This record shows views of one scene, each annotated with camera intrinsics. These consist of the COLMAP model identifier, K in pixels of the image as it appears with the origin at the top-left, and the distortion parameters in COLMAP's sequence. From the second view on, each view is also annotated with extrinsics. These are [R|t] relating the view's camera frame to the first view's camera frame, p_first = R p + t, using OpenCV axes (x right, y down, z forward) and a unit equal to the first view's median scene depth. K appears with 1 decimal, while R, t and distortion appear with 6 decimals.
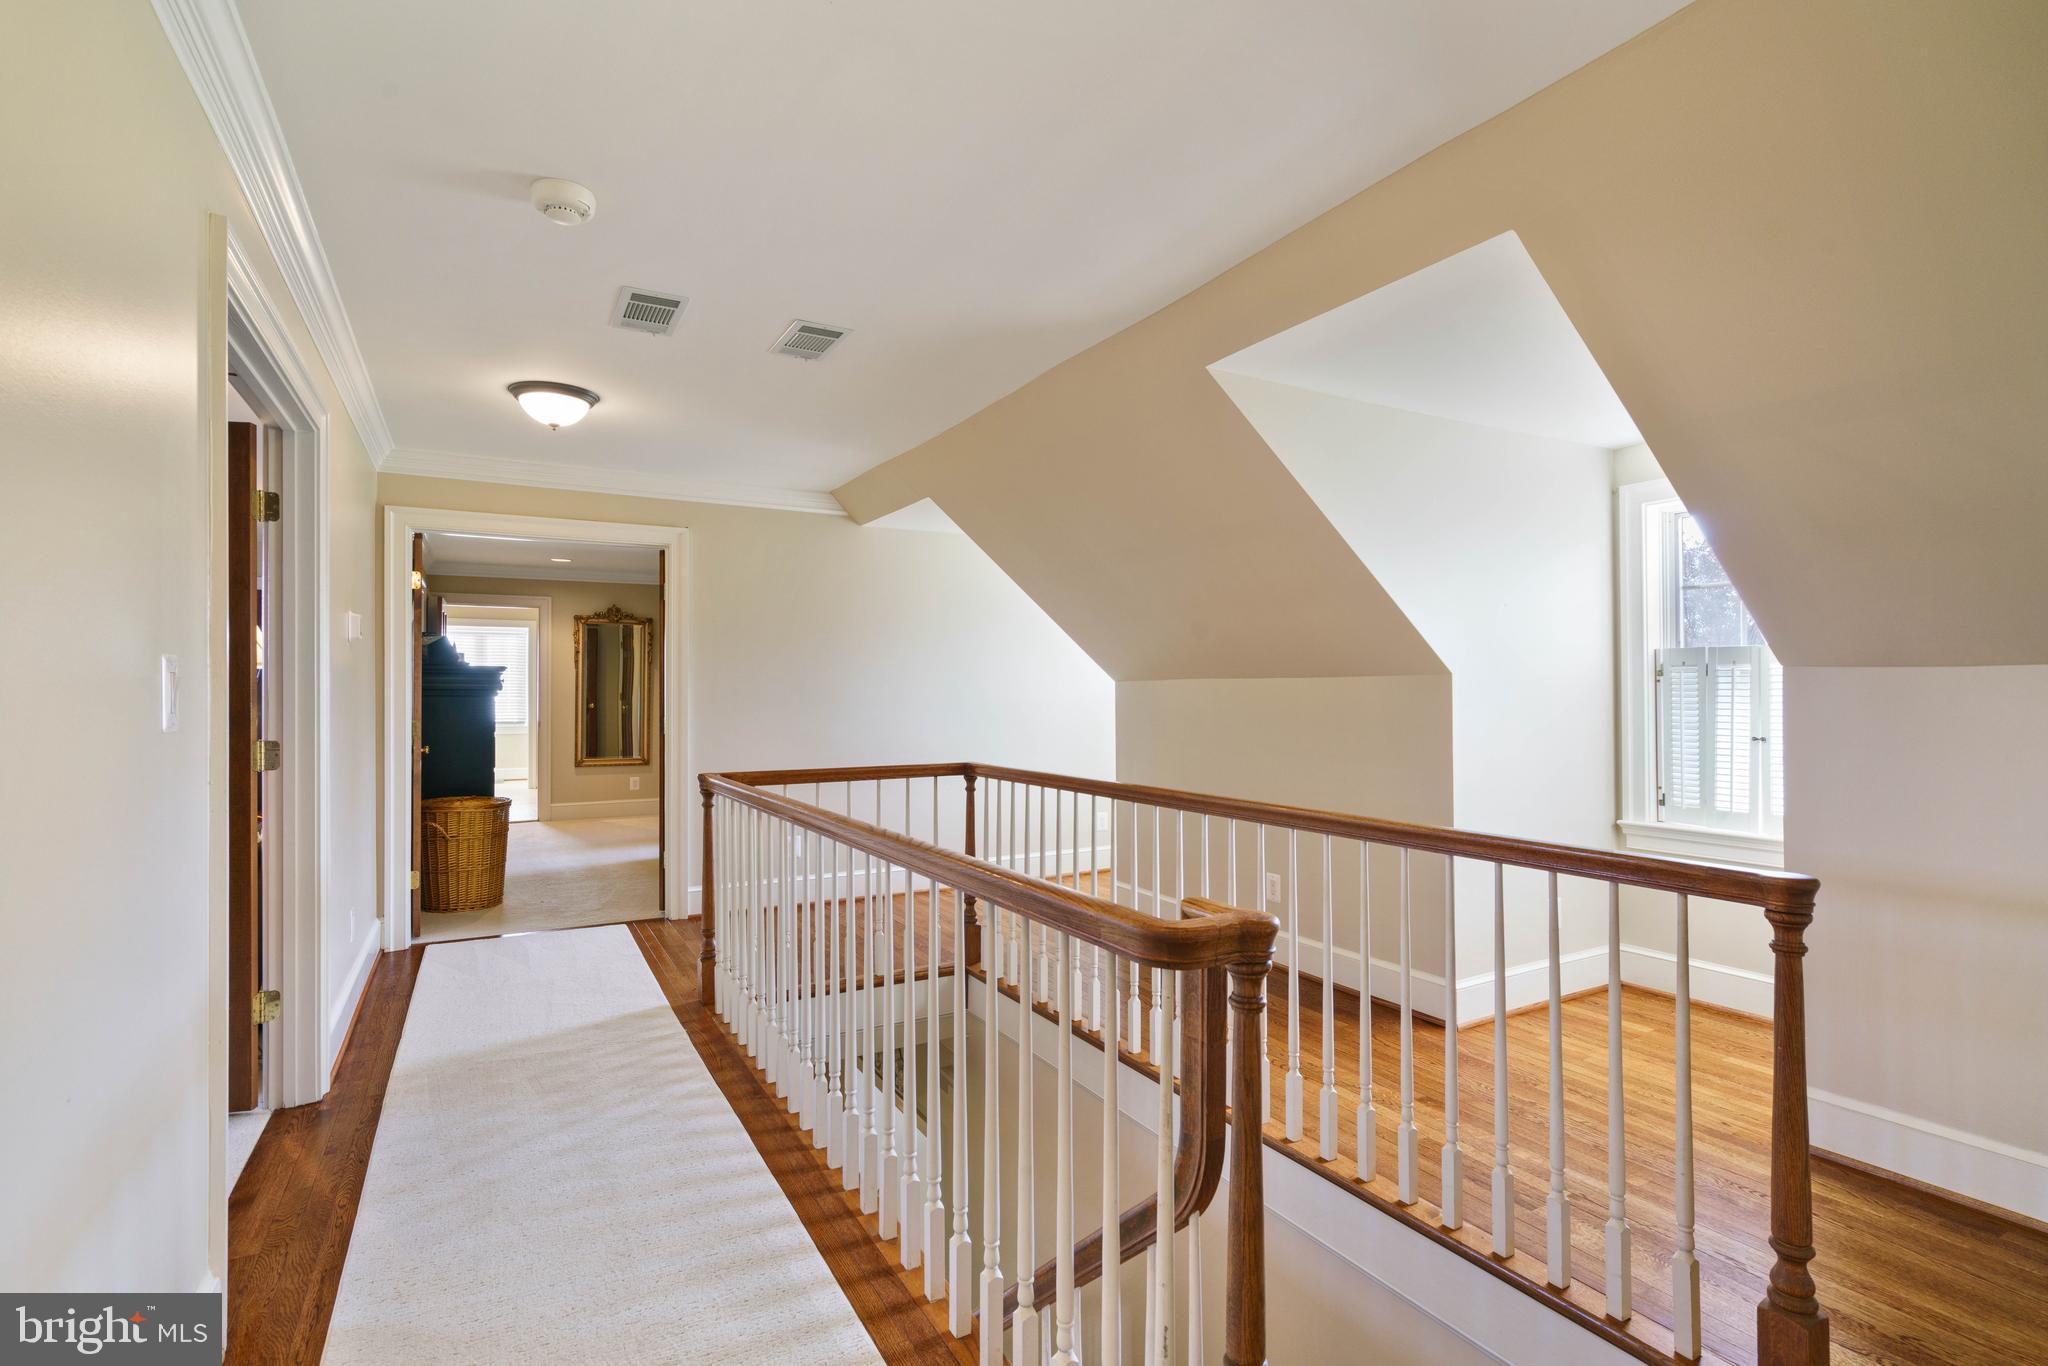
lens RADIAL K [[965.8, 0, 1026.5], [0, 965.8, 683.7], [0, 0, 1]] dist [-0.000455, -0.000025]
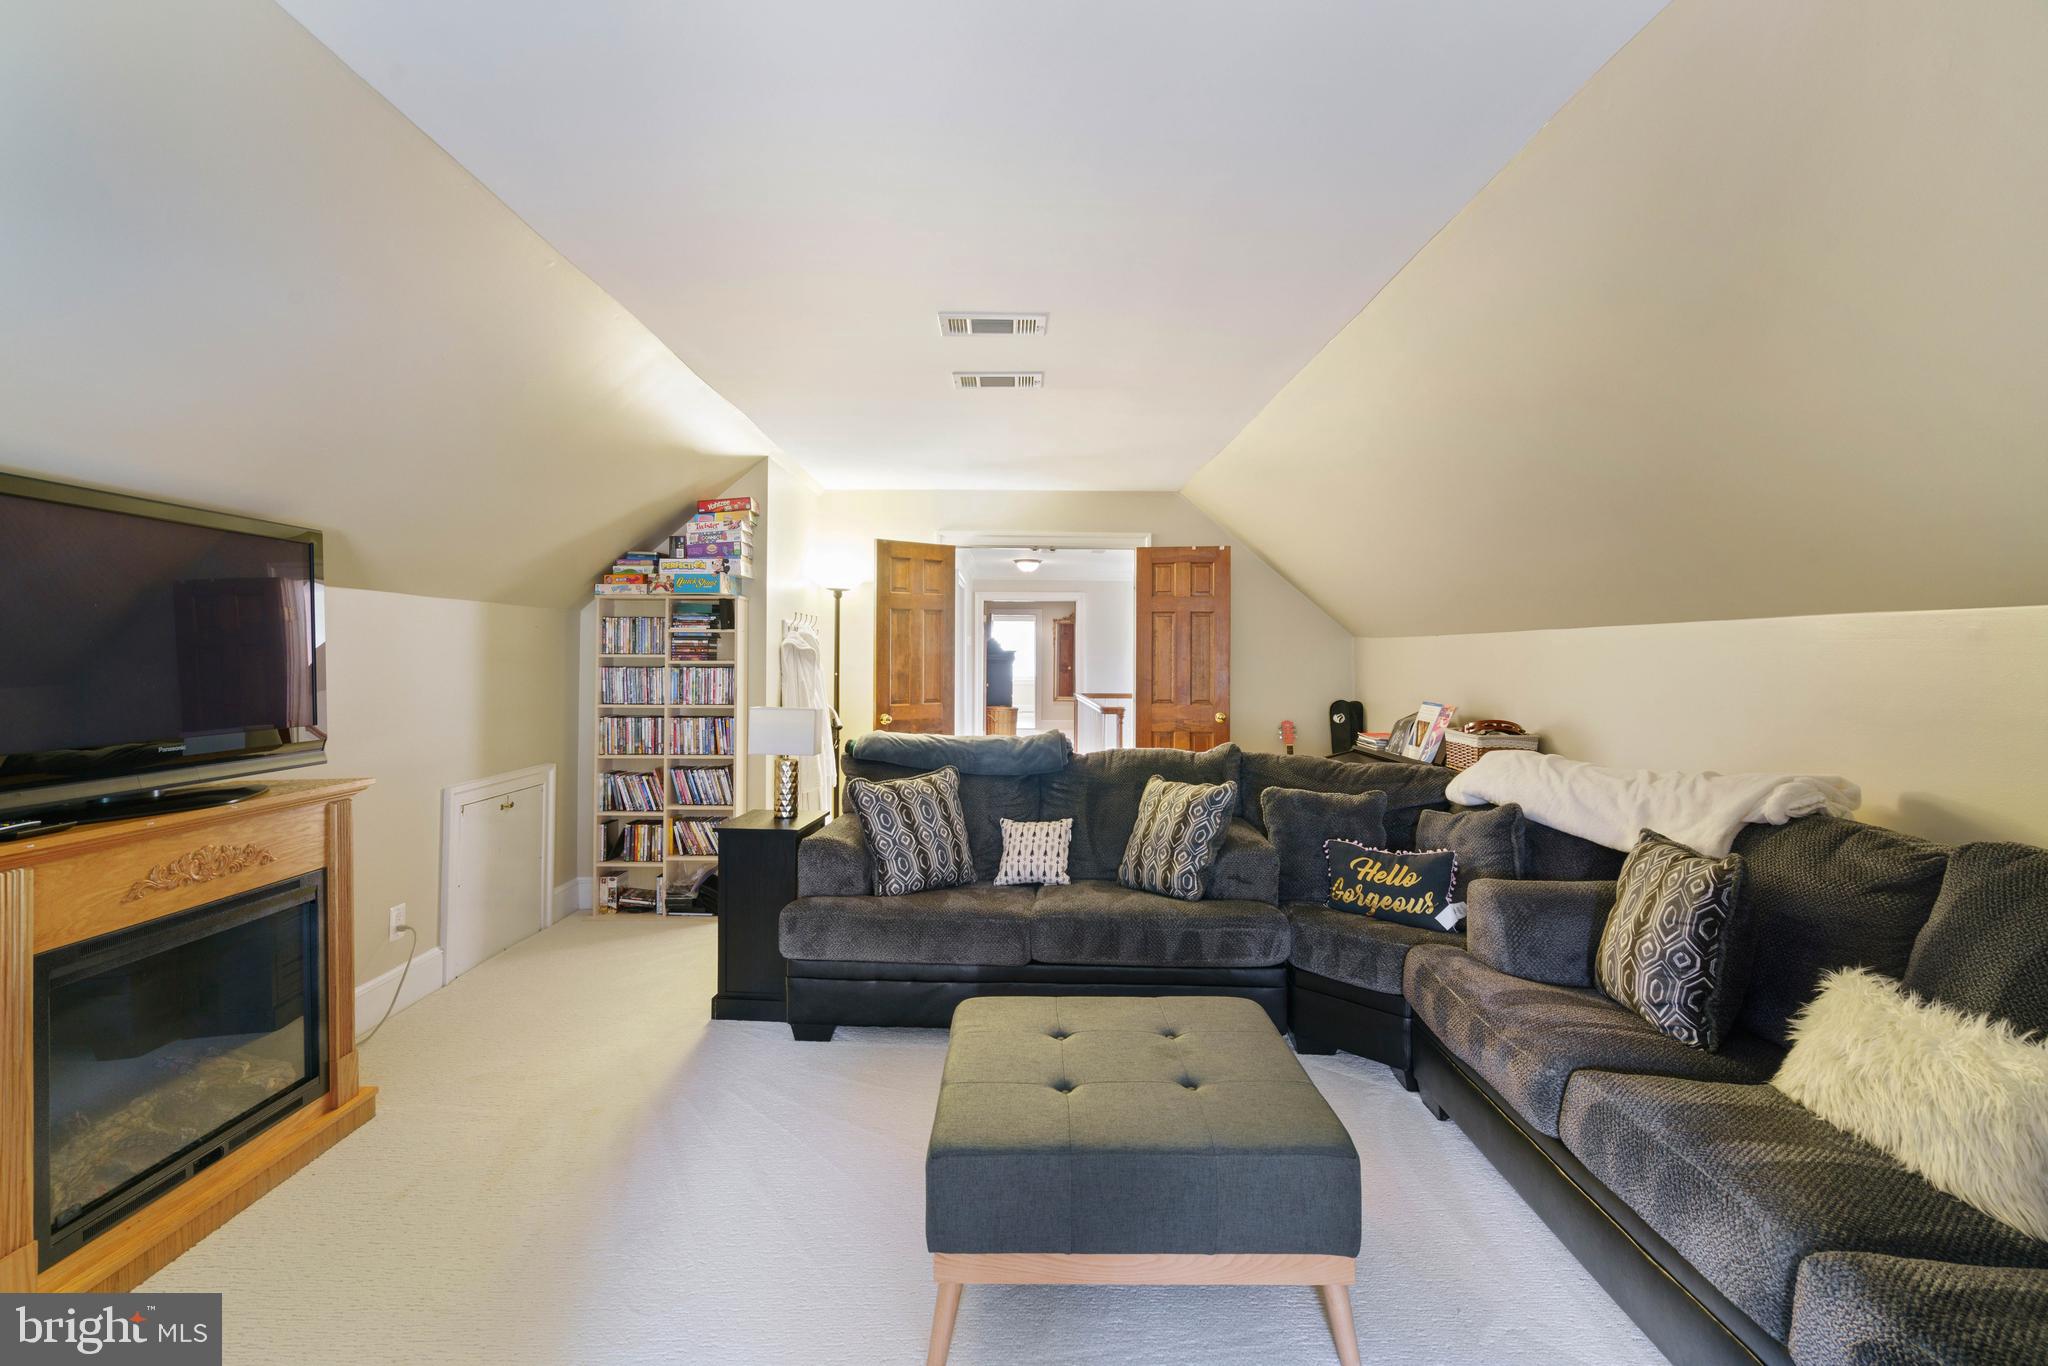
lens RADIAL K [[935.1, 0, 1021.1], [0, 935.1, 673.7], [0, 0, 1]] dist [0.001906, 0.001095]
pose [[0.876676, 0.008162, -0.481011, 0.549726], [0.002144, 0.999780, 0.020872, -0.009254], [0.481076, -0.019329, 0.876466, -0.960236]]
